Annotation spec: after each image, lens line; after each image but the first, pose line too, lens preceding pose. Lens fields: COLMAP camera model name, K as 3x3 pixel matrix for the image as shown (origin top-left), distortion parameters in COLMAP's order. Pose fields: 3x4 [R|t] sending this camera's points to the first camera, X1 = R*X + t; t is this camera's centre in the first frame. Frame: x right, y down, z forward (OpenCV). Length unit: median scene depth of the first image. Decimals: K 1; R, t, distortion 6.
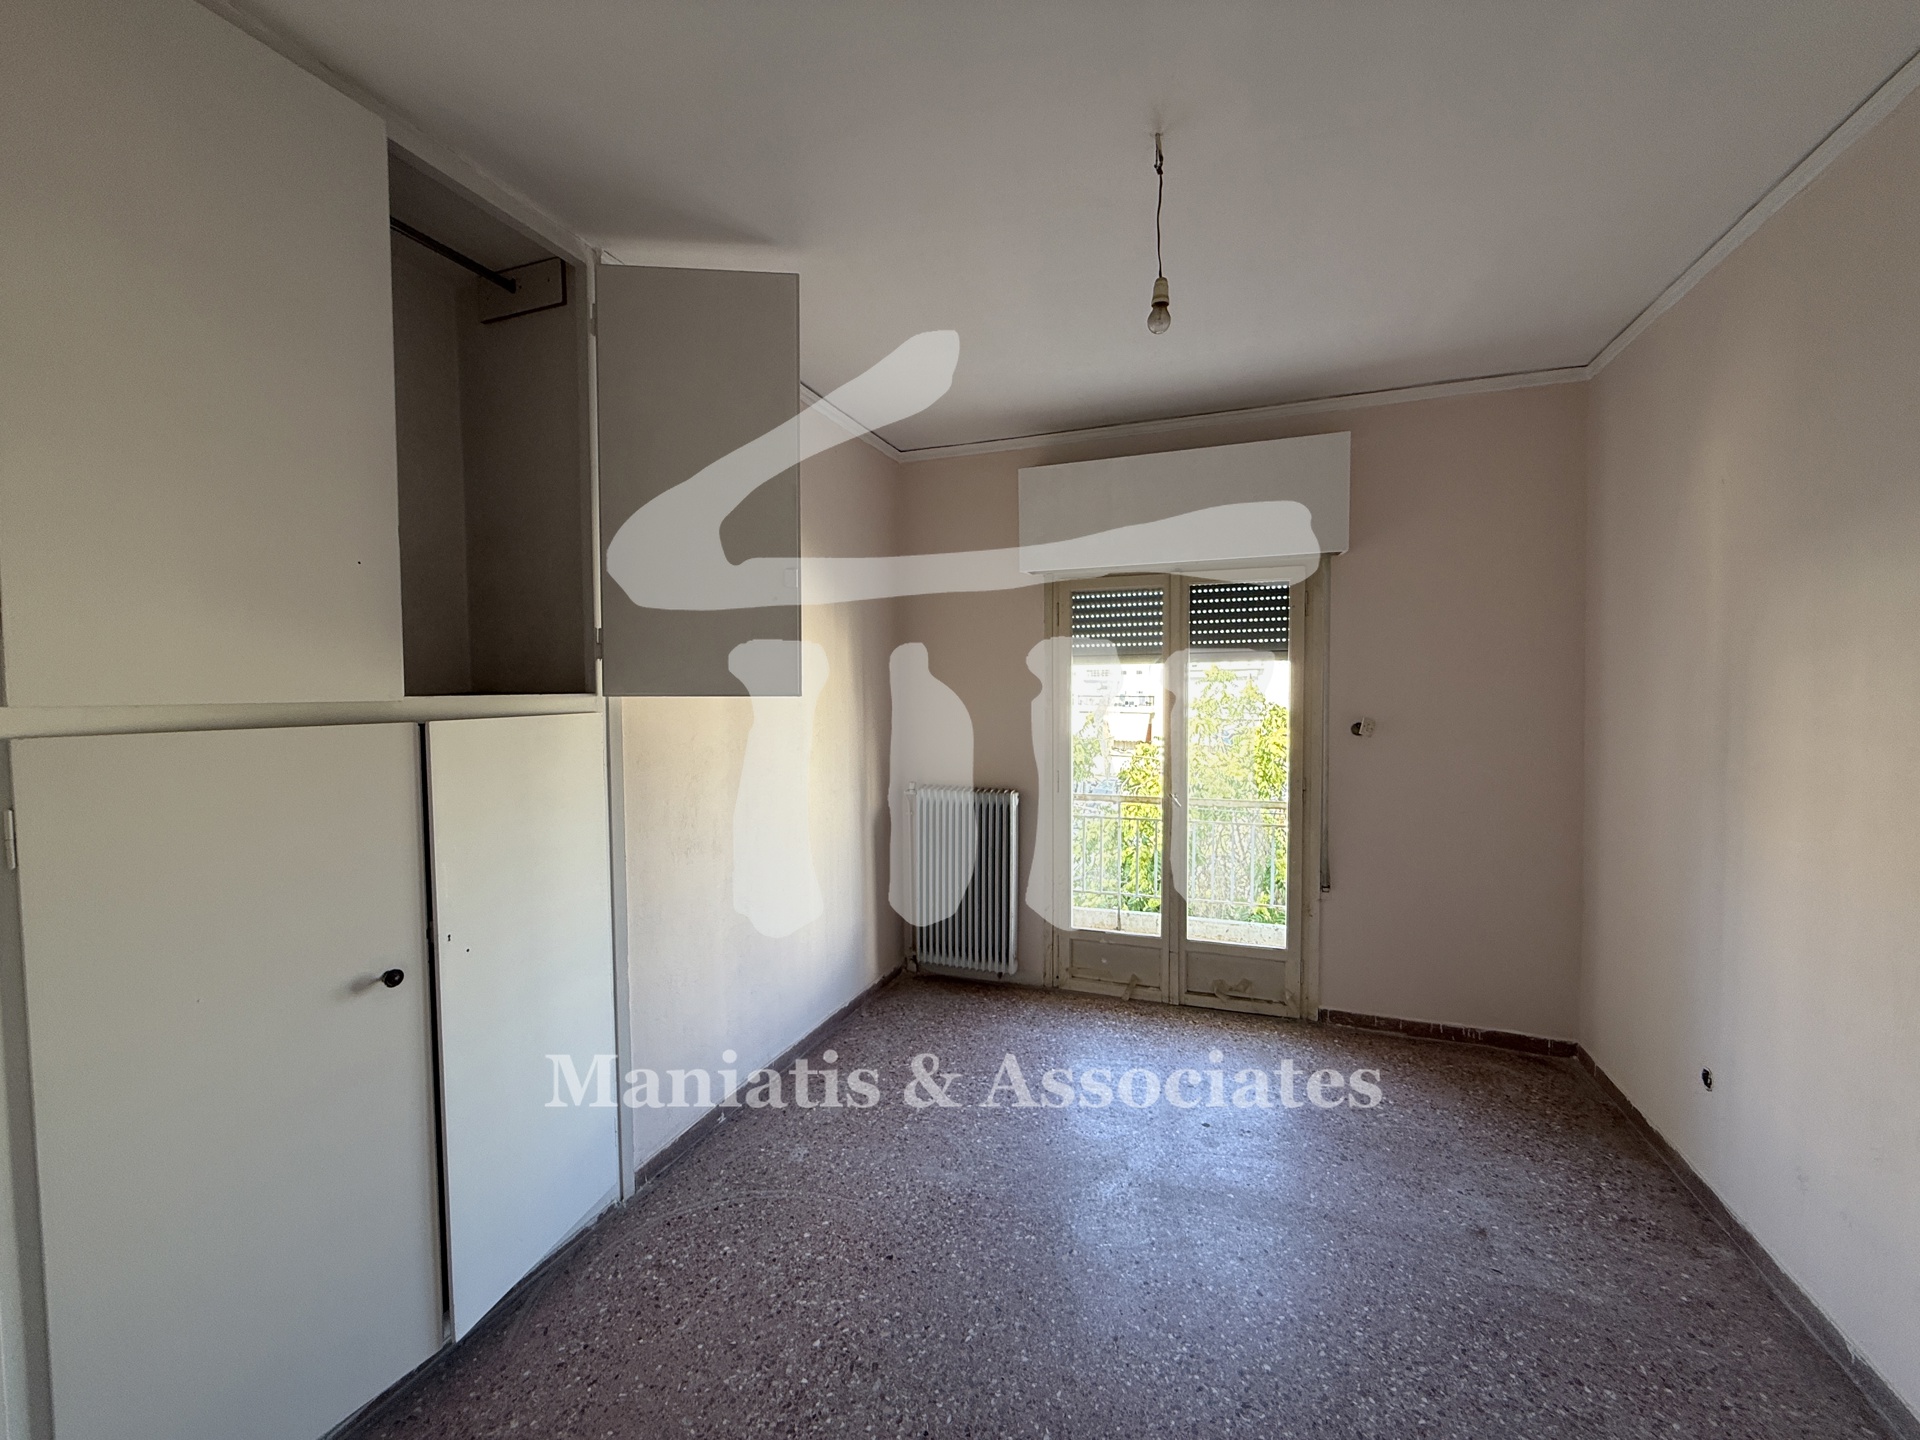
lens RADIAL K [[763.4, 0, 954.7], [0, 763.4, 719.5], [0, 0, 1]] dist [-0.001048, 0.000432]
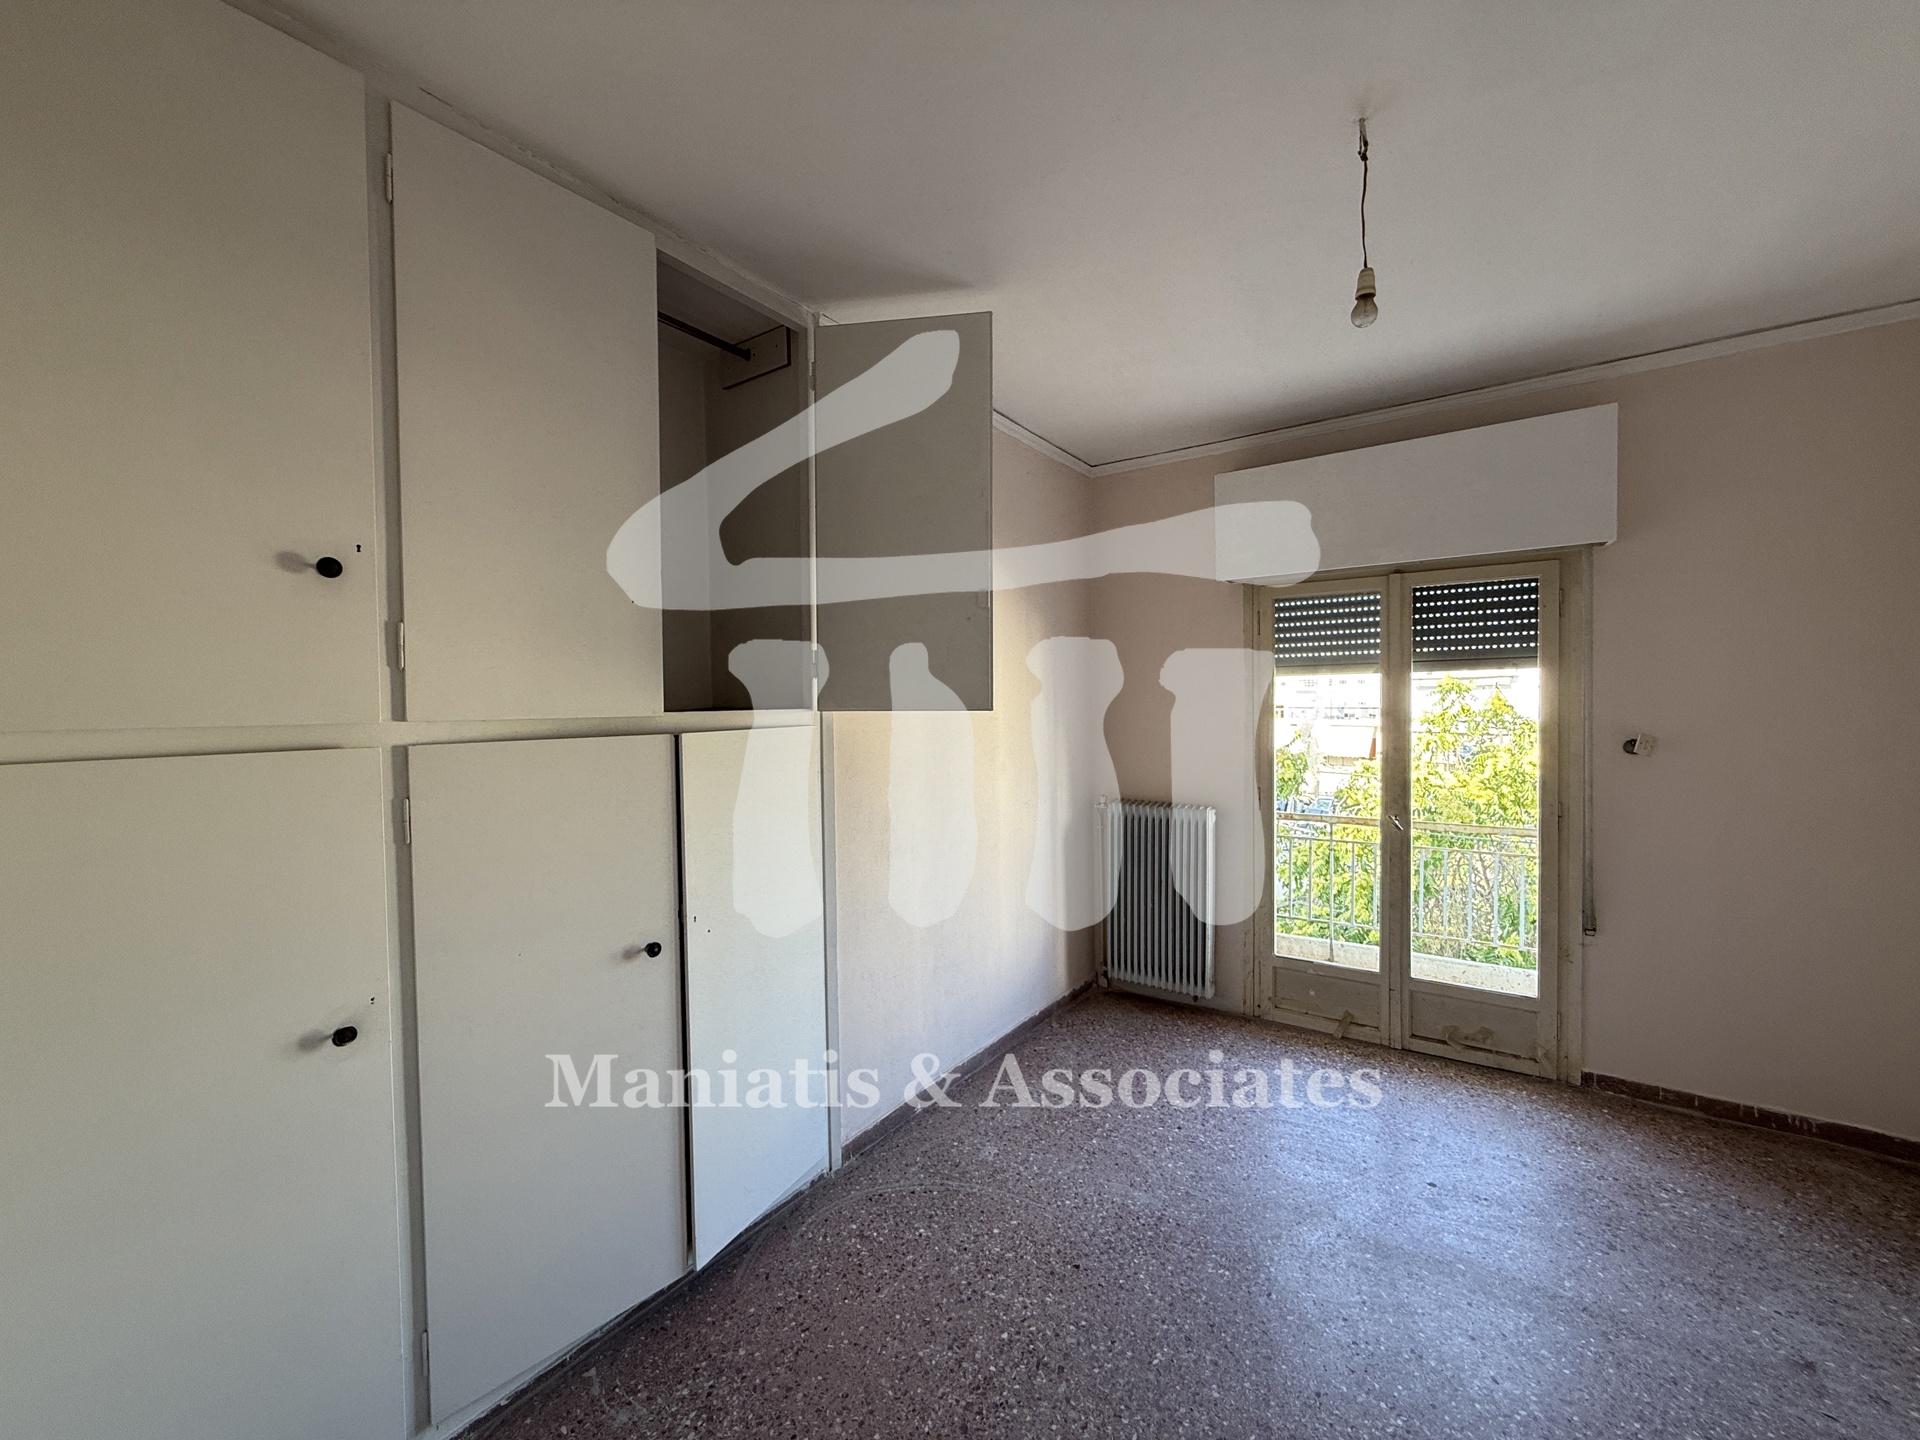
lens RADIAL K [[763.4, 0, 954.7], [0, 763.4, 719.5], [0, 0, 1]] dist [-0.001048, 0.000432]
pose [[0.968329, 0.000354, -0.249677, 0.009707], [-0.004420, 0.999867, -0.015728, -0.001762], [0.249638, 0.016333, 0.968201, -0.027161]]
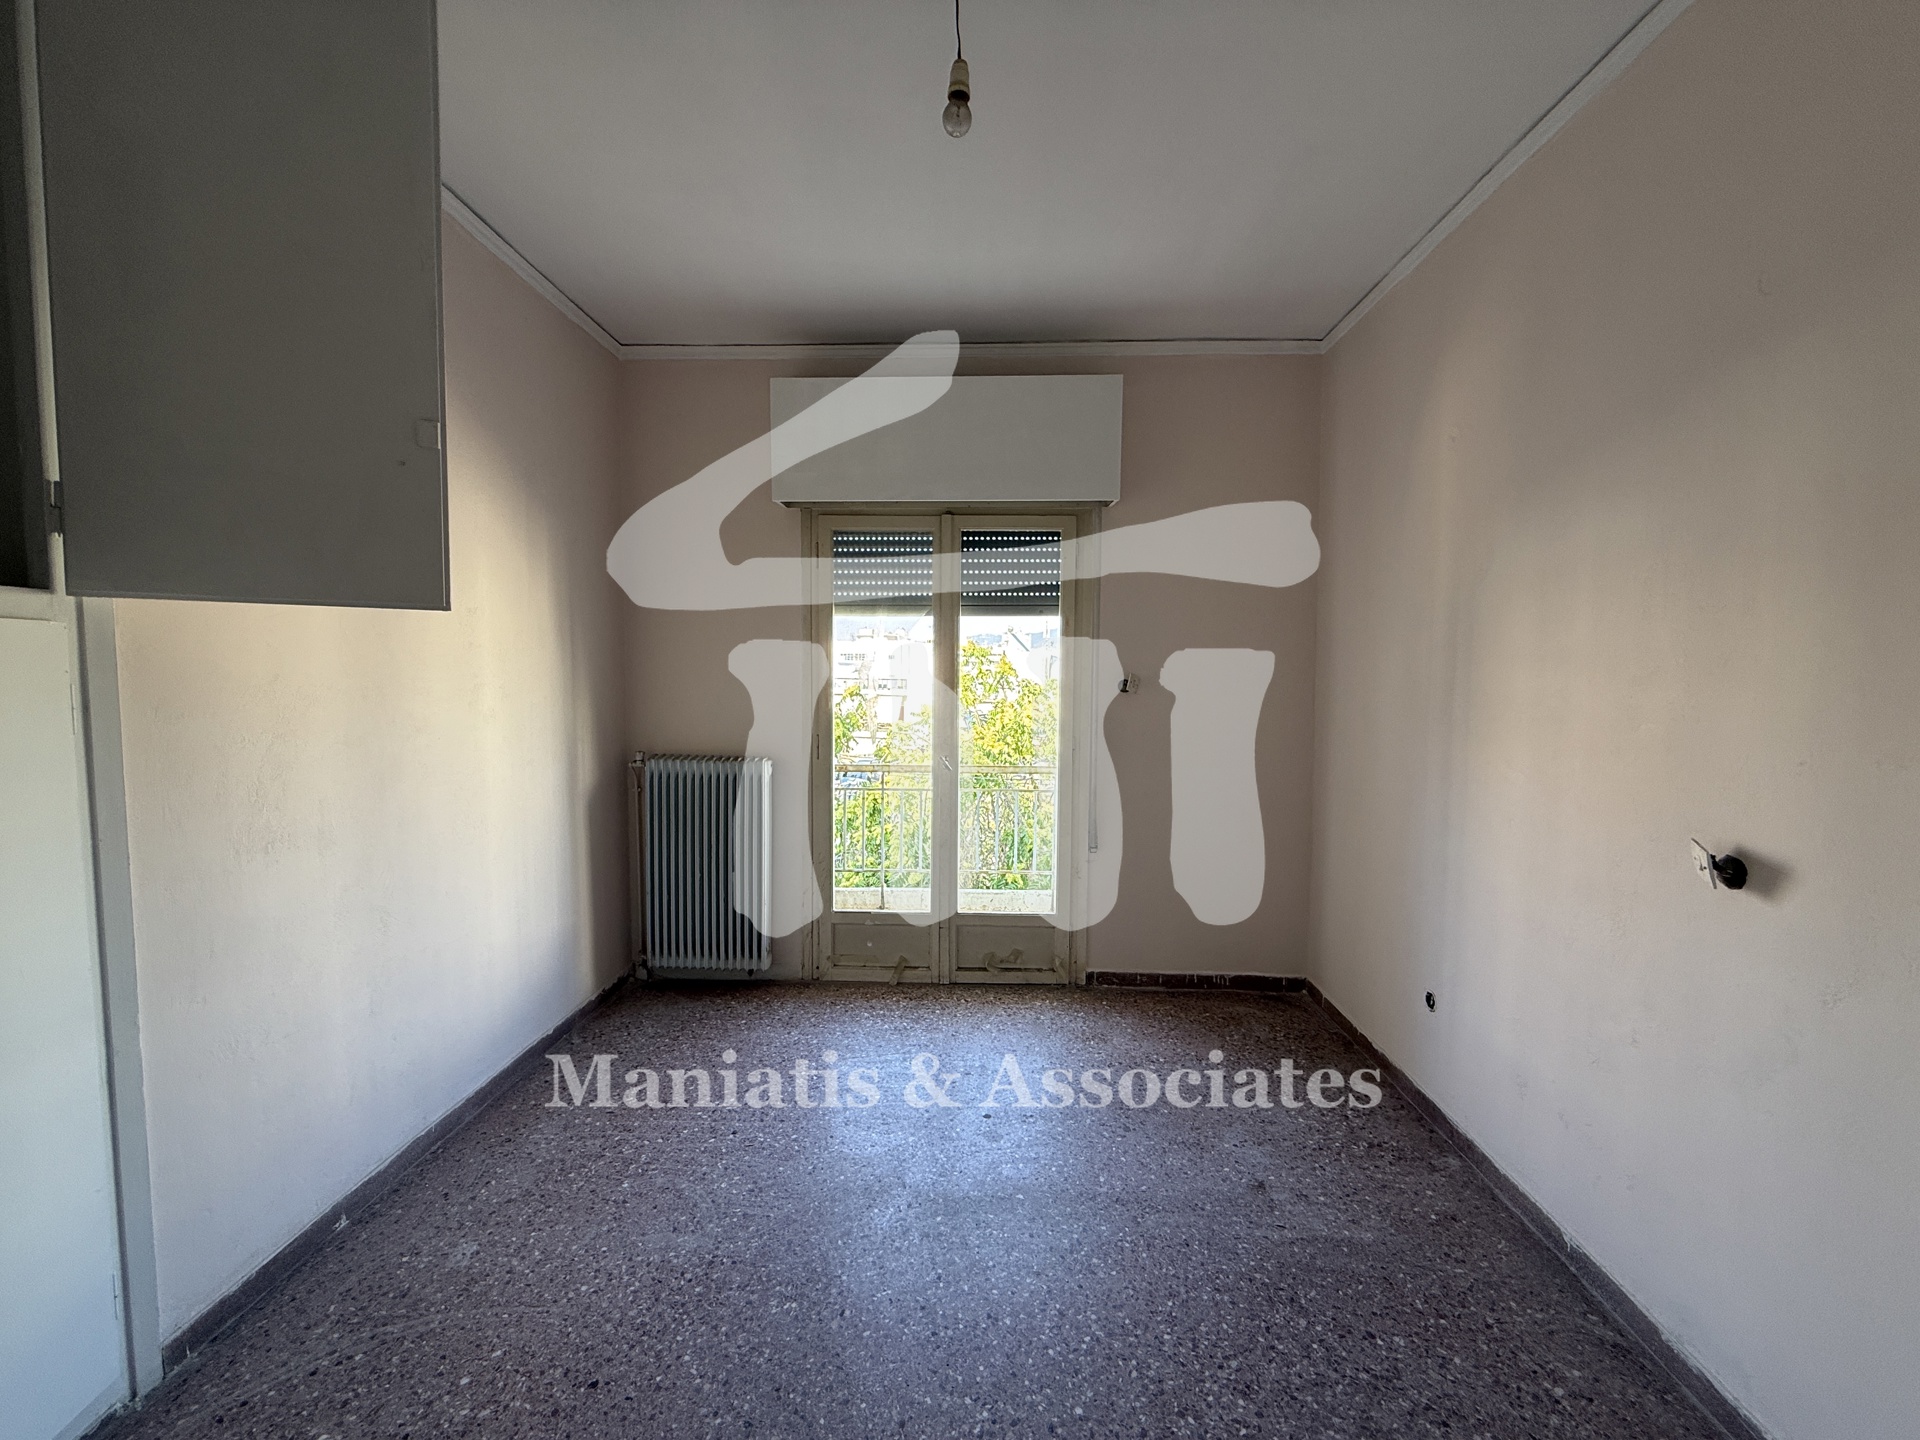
lens RADIAL K [[763.4, 0, 954.7], [0, 763.4, 719.5], [0, 0, 1]] dist [-0.001048, 0.000432]
pose [[0.949178, -0.005916, 0.314685, 0.014930], [-0.000783, 0.999776, 0.021156, 0.053226], [-0.314740, -0.020327, 0.948960, 0.200086]]
